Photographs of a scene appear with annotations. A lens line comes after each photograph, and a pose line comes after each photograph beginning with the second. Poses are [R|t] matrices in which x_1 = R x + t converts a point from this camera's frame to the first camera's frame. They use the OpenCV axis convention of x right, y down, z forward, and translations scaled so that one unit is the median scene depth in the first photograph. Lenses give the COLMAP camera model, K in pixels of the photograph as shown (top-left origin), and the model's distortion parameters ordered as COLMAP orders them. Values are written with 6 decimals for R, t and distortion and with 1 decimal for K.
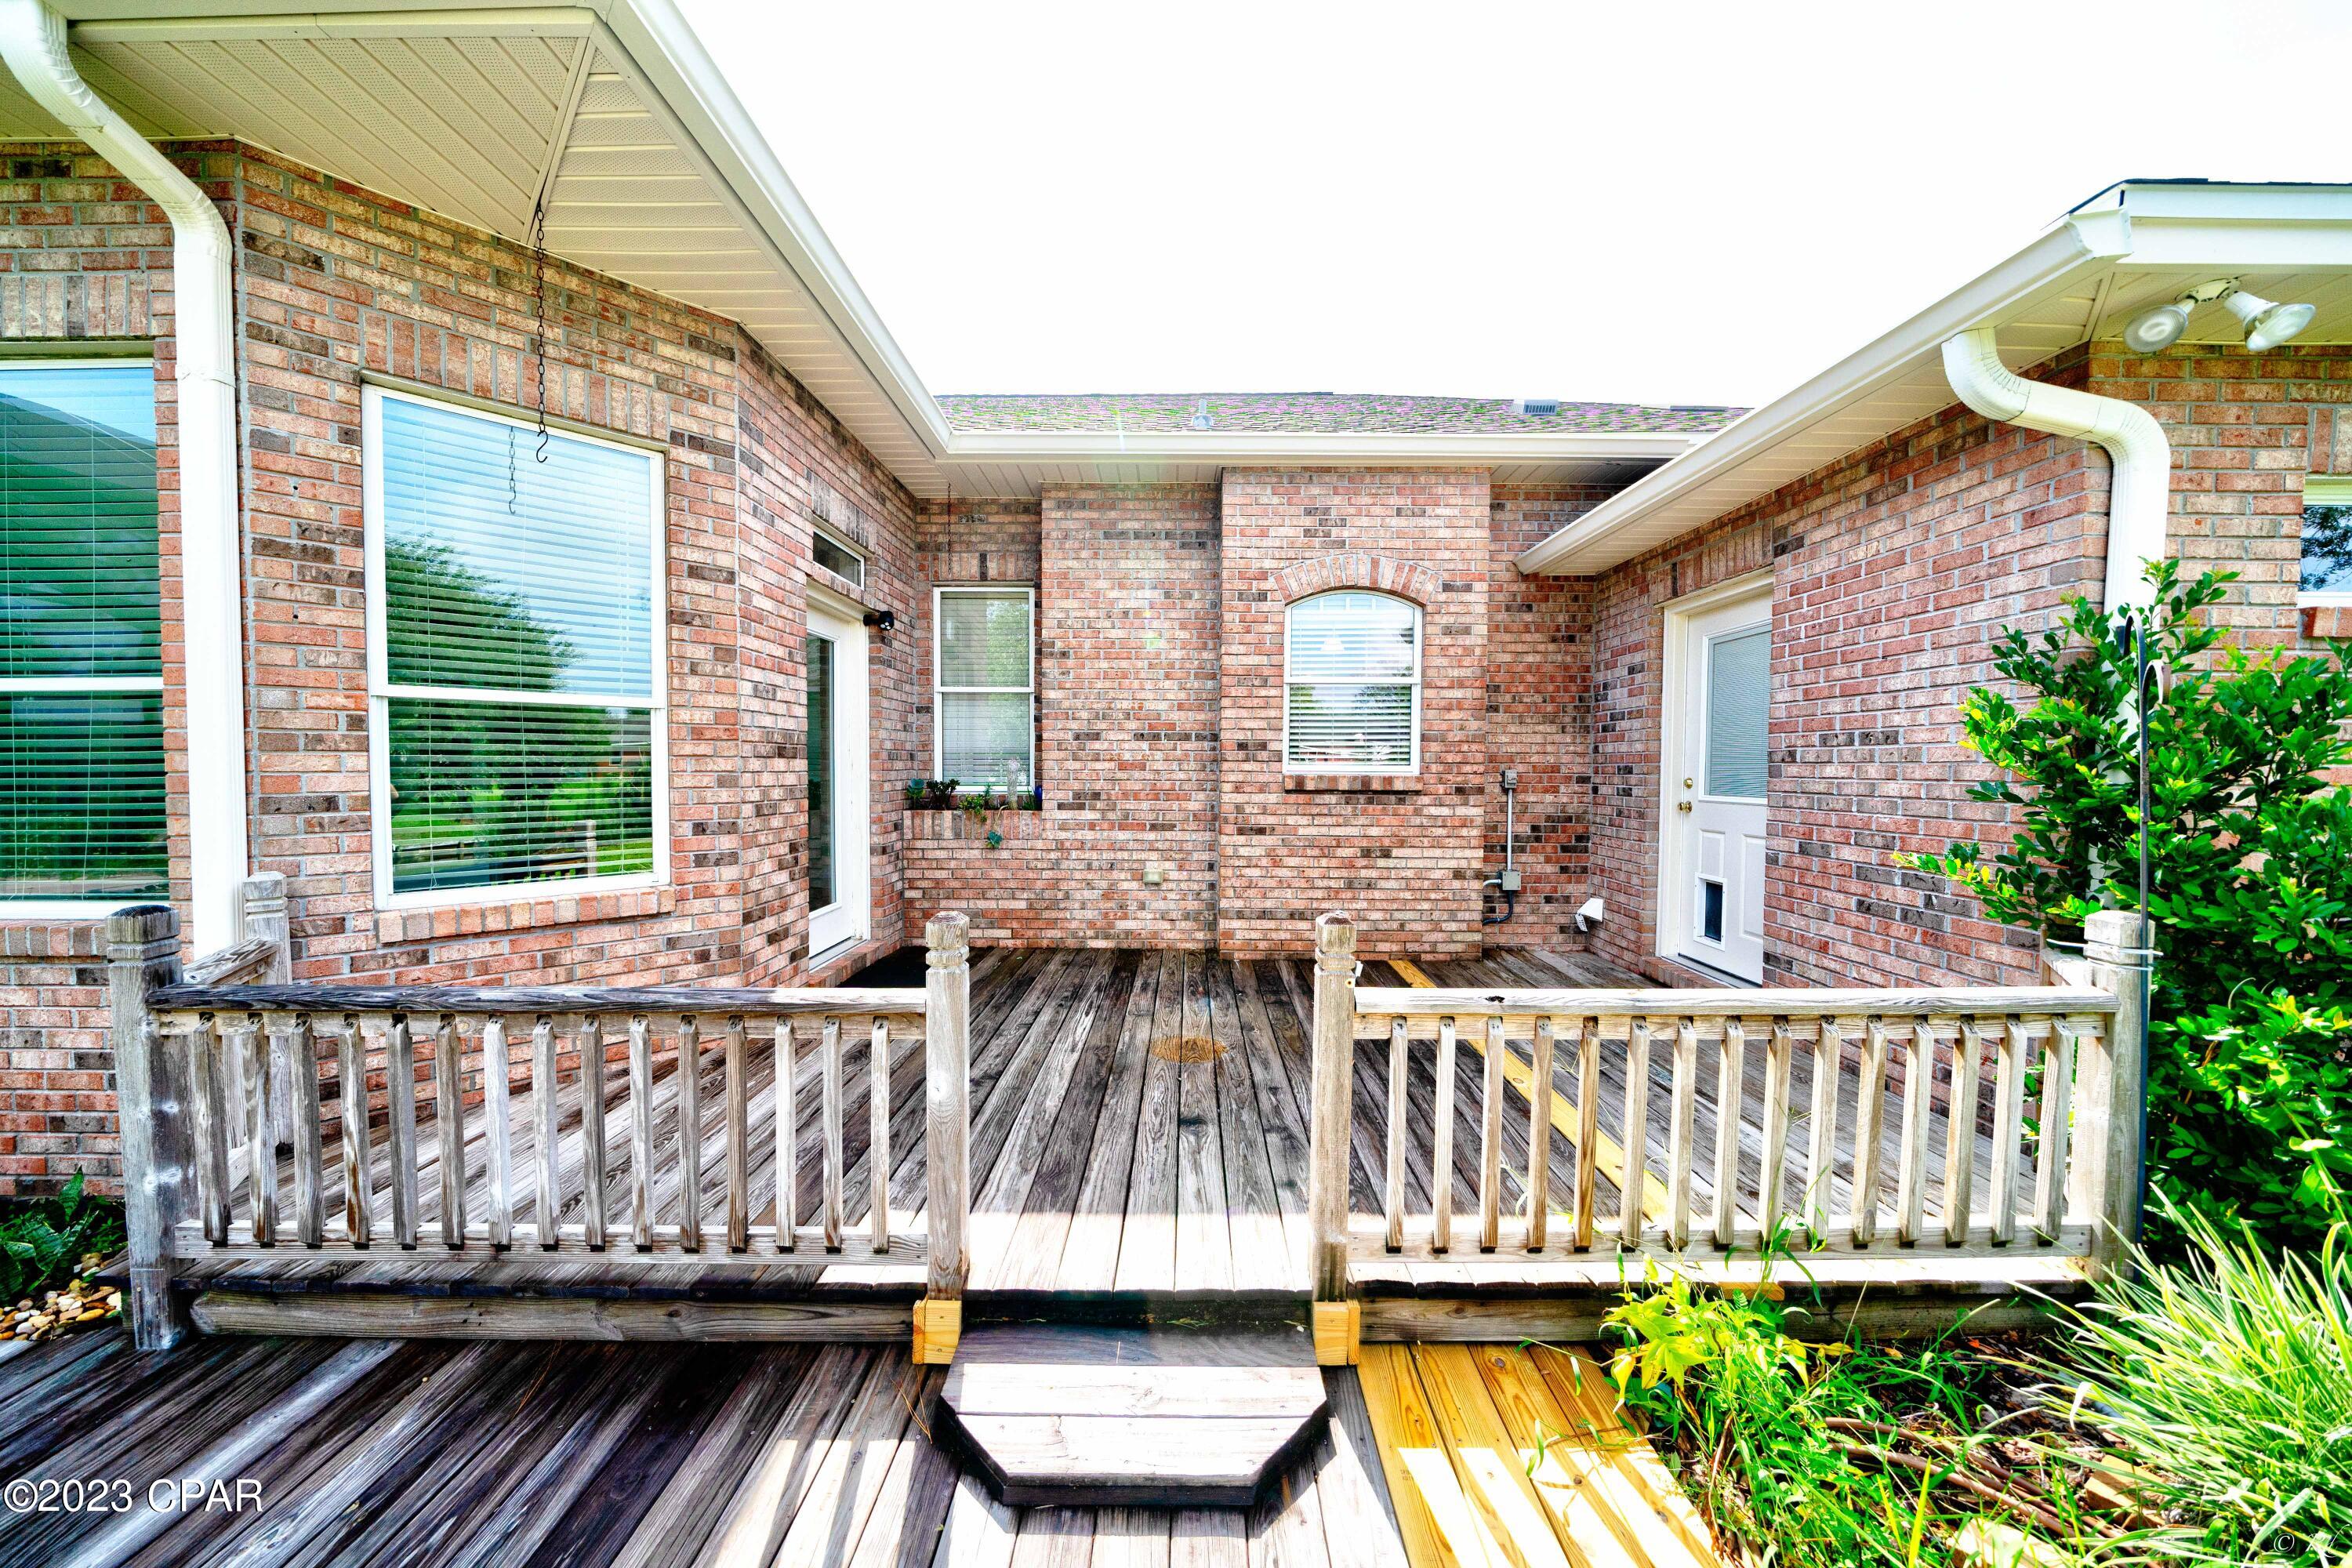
lens RADIAL K [[800.4, 0, 1174.4], [0, 800.4, 784.3], [0, 0, 1]] dist [-0.006338, -0.000041]
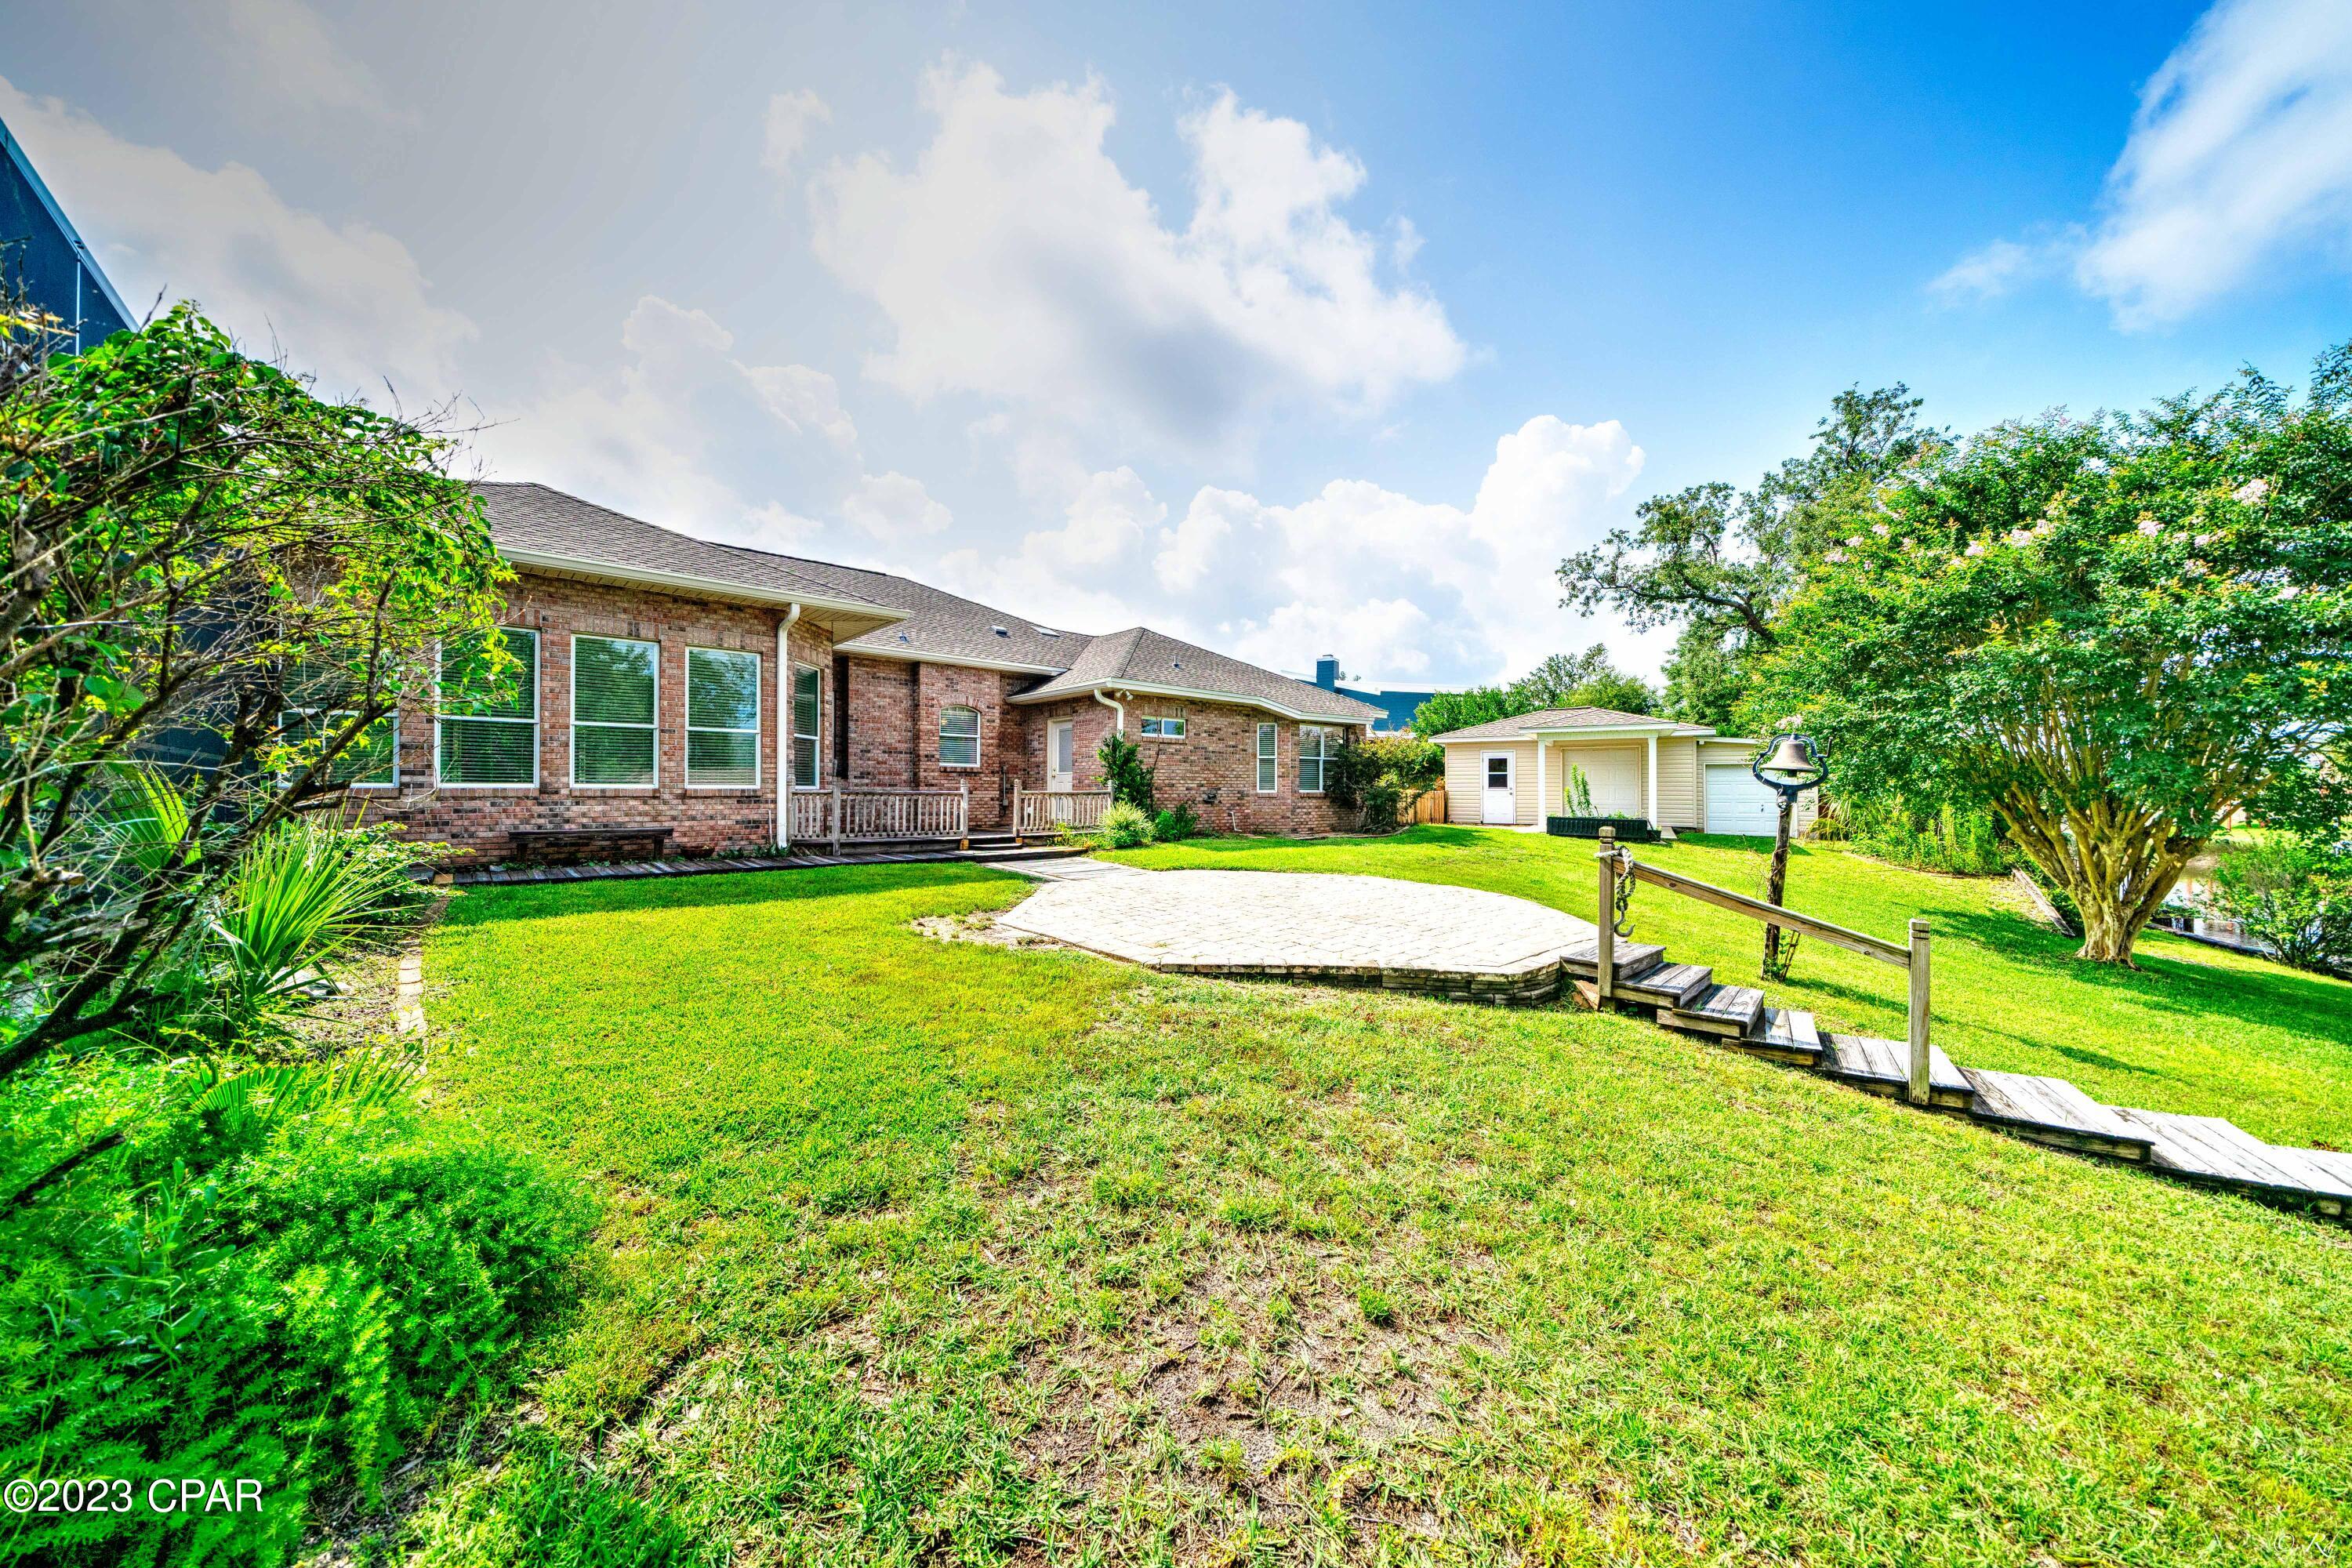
lens RADIAL K [[800.4, 0, 1174.4], [0, 800.4, 784.3], [0, 0, 1]] dist [-0.006338, -0.000041]
pose [[0.737077, 0.005221, 0.675789, -1.224659], [0.012300, 0.999701, -0.021139, 0.128208], [-0.675697, 0.023893, 0.736792, -1.771952]]
